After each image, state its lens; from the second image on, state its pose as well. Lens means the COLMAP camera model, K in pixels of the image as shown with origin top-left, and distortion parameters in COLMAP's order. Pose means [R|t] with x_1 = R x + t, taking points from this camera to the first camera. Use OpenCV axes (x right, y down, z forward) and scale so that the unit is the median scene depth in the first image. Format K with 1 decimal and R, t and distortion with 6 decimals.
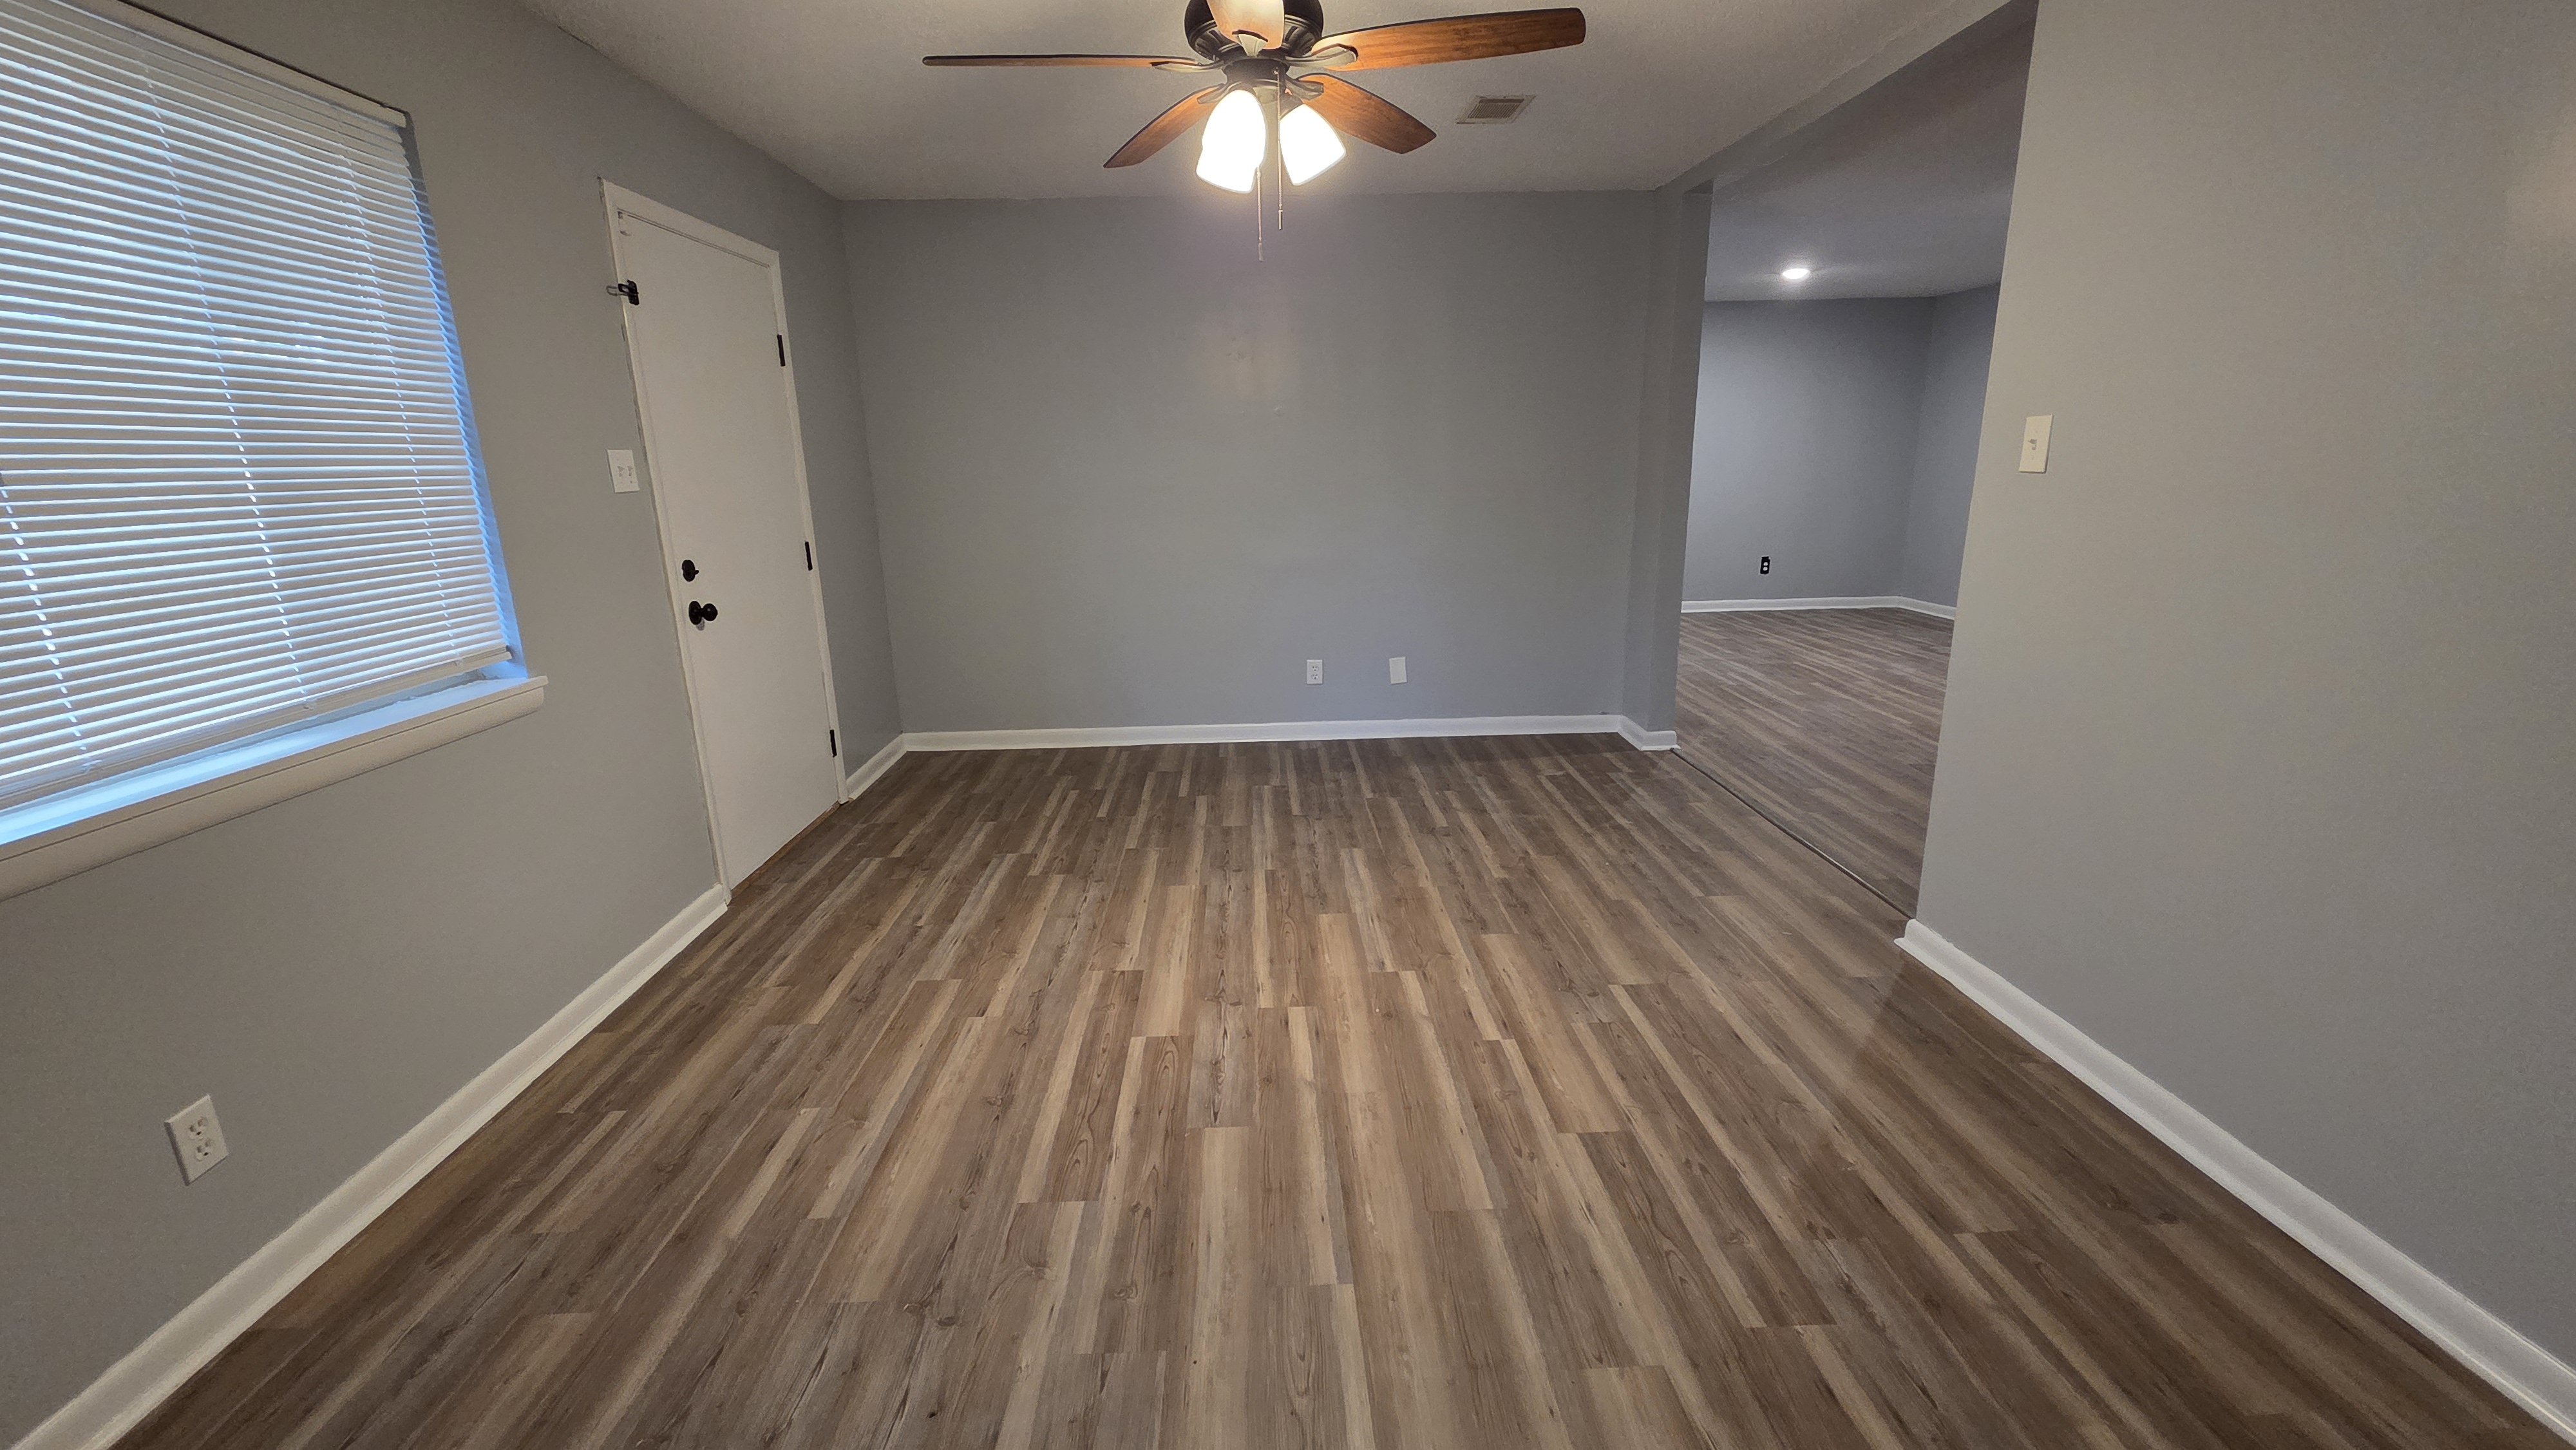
lens RADIAL K [[1060.0, 0, 1284.4], [0, 1060.0, 720.5], [0, 0, 1]] dist [-0.002697, 0.001148]
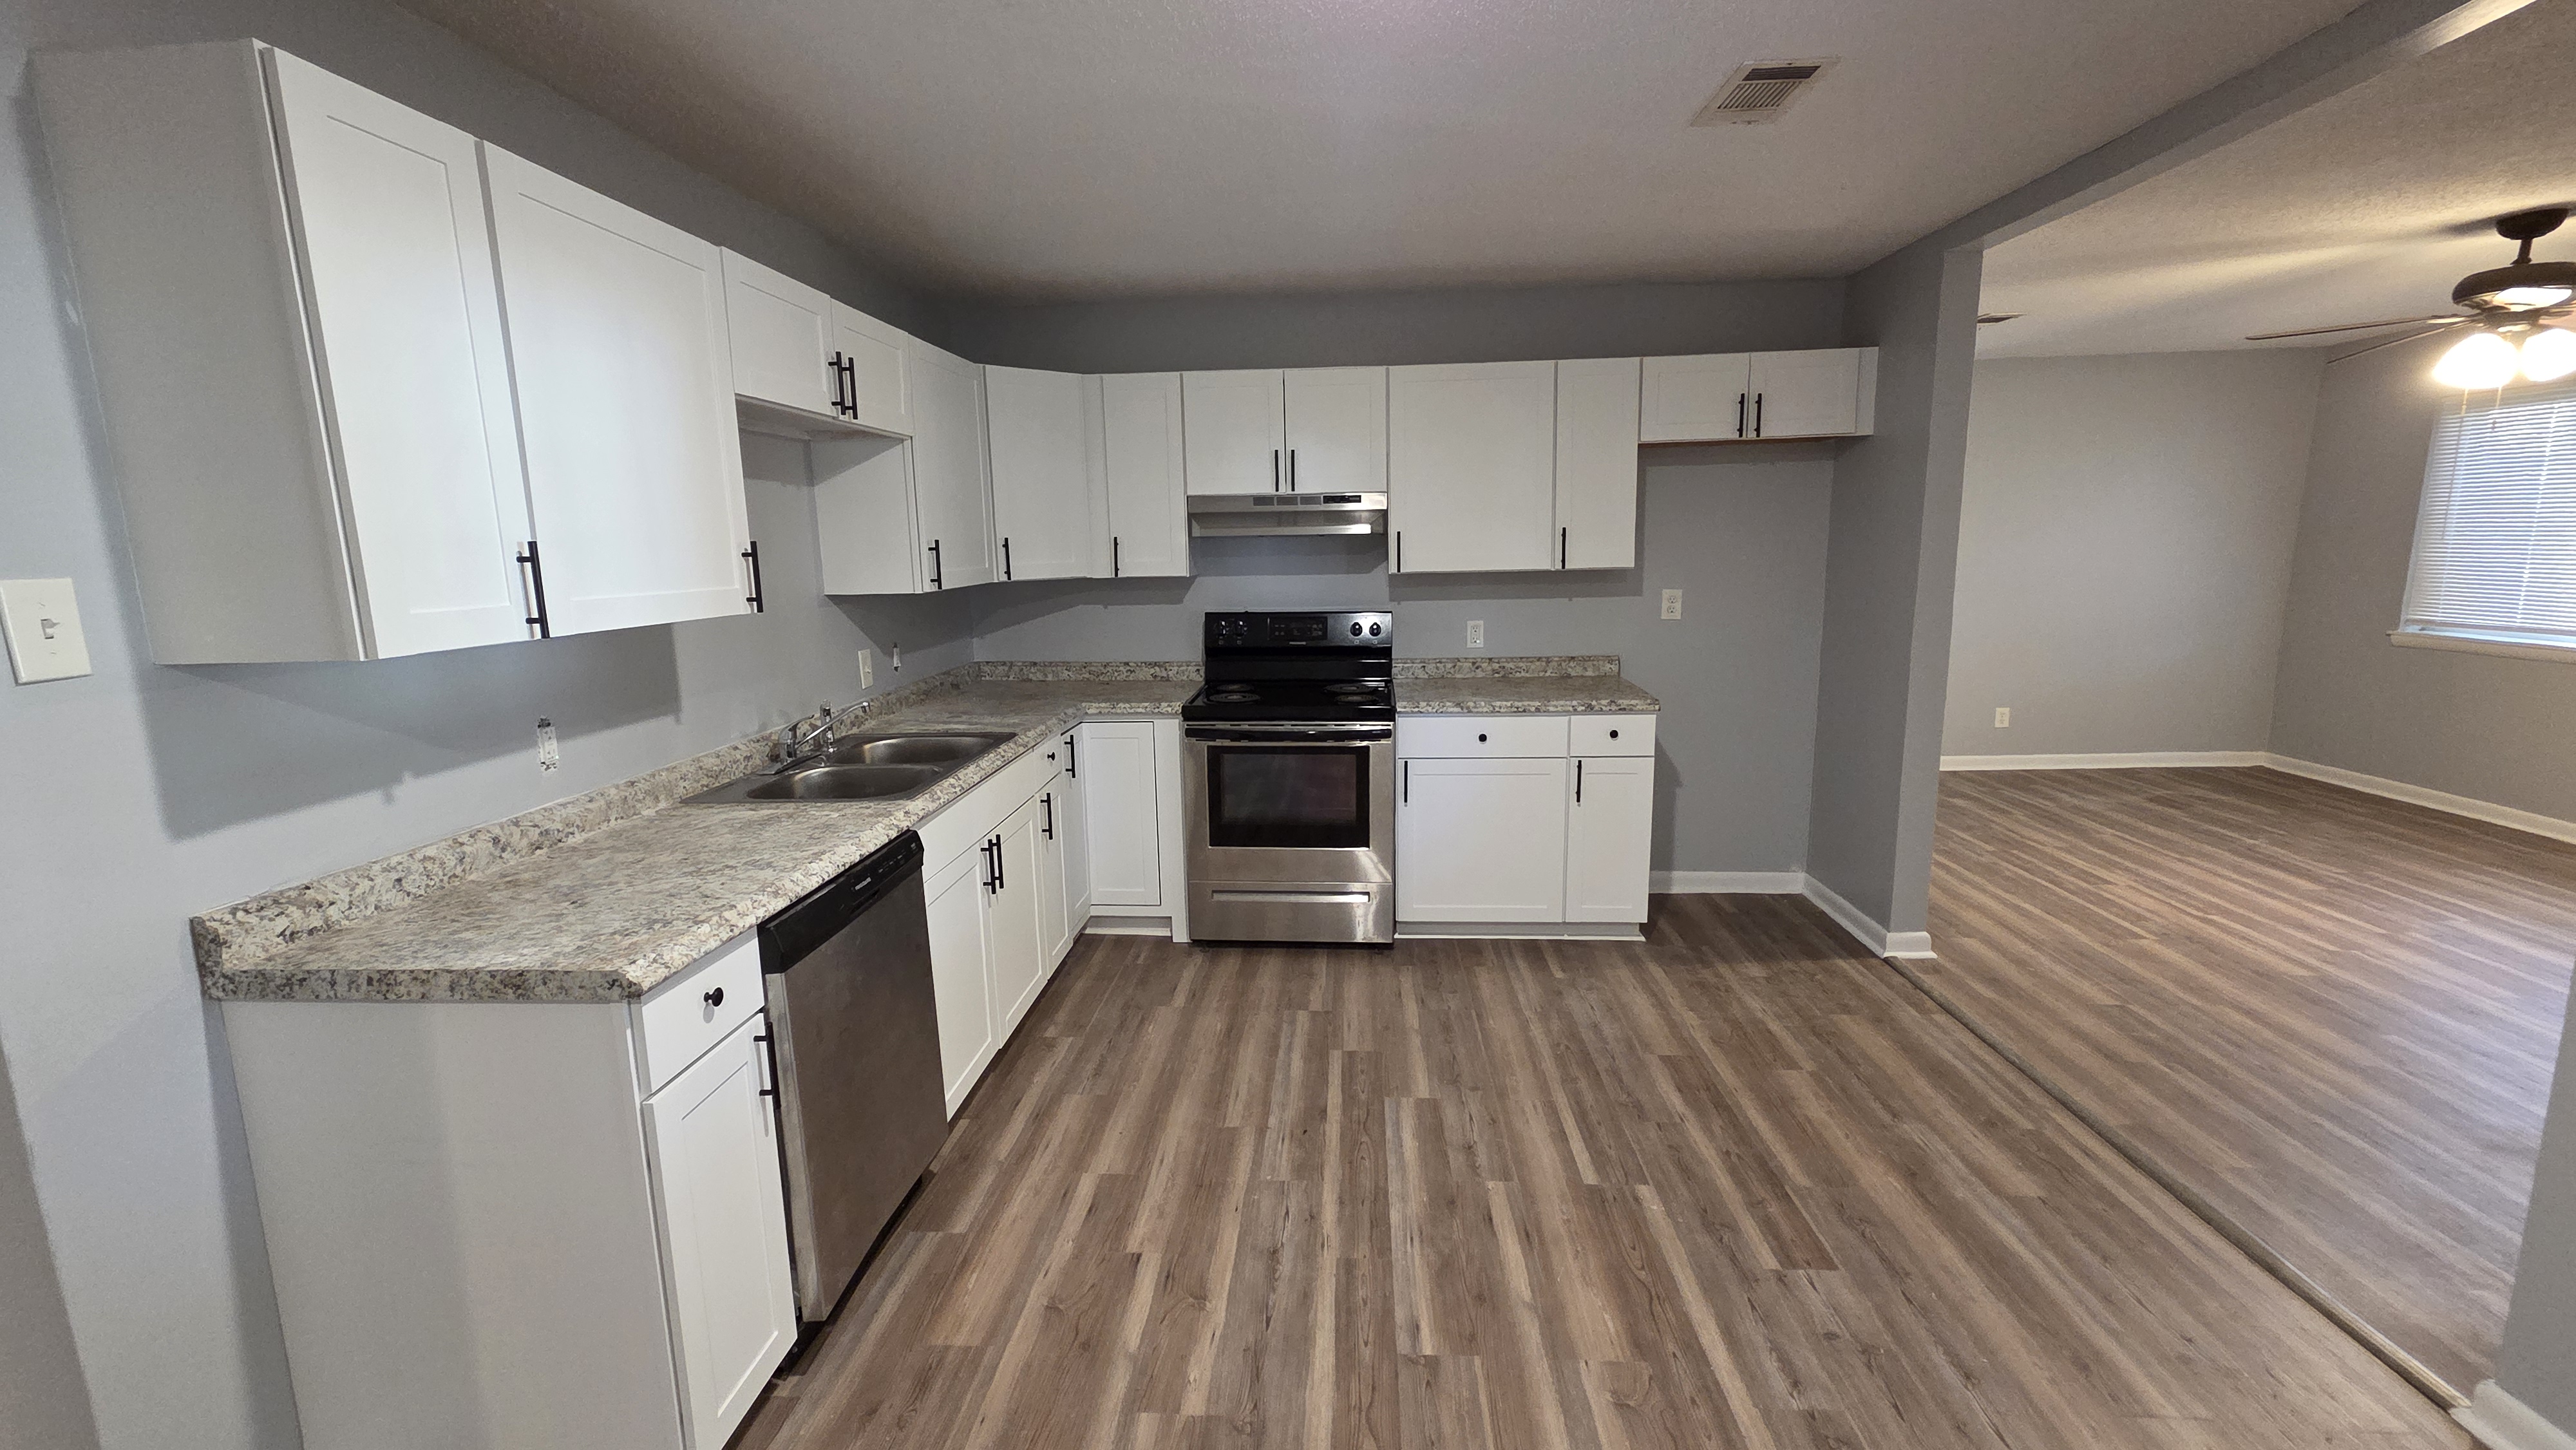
lens RADIAL K [[1060.0, 0, 1284.8], [0, 1060.0, 707.6], [0, 0, 1]] dist [-0.002697, 0.001148]
pose [[-0.993640, 0.025025, 0.109792, 1.262828], [0.066623, 0.916687, 0.394013, -0.640541], [-0.090784, 0.398822, -0.912524, 2.208833]]
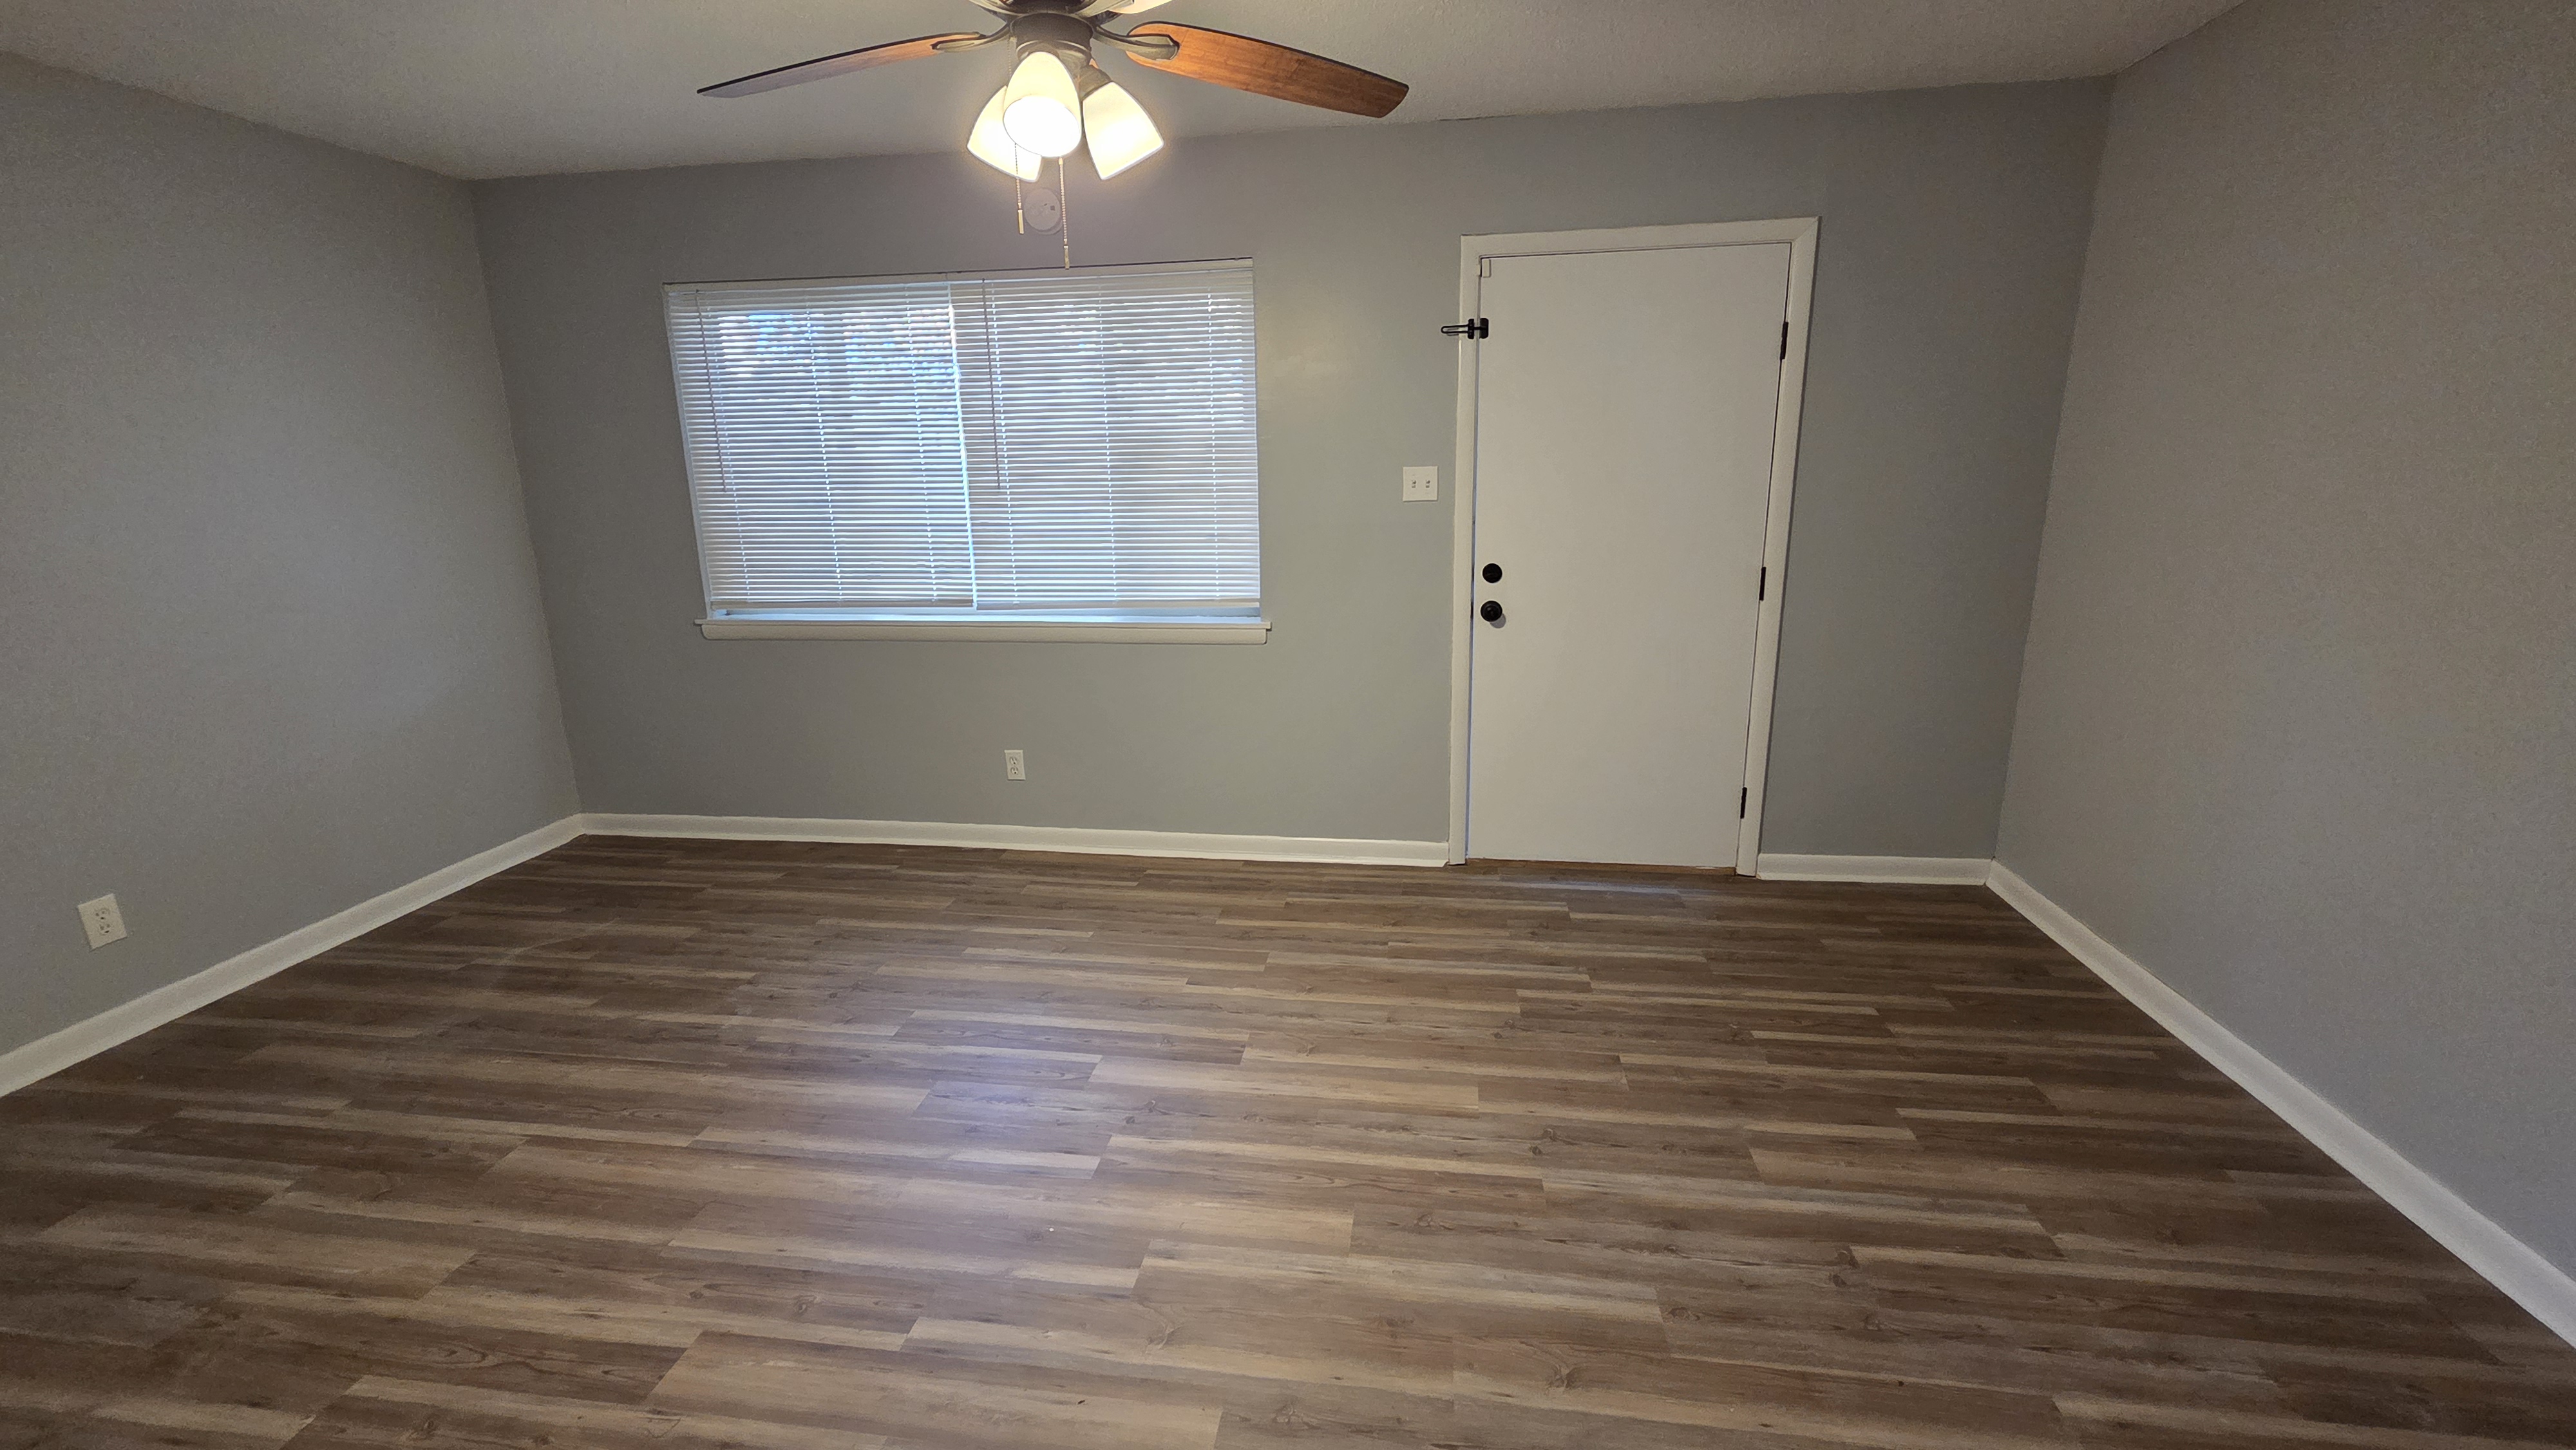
lens RADIAL K [[1060.0, 0, 1279.2], [0, 1060.0, 723.0], [0, 0, 1]] dist [-0.002697, 0.001148]
pose [[-0.181474, 0.259116, -0.948644, 0.653592], [-0.221096, 0.929214, 0.296104, -0.314376], [0.958219, 0.263477, -0.111339, 1.082420]]
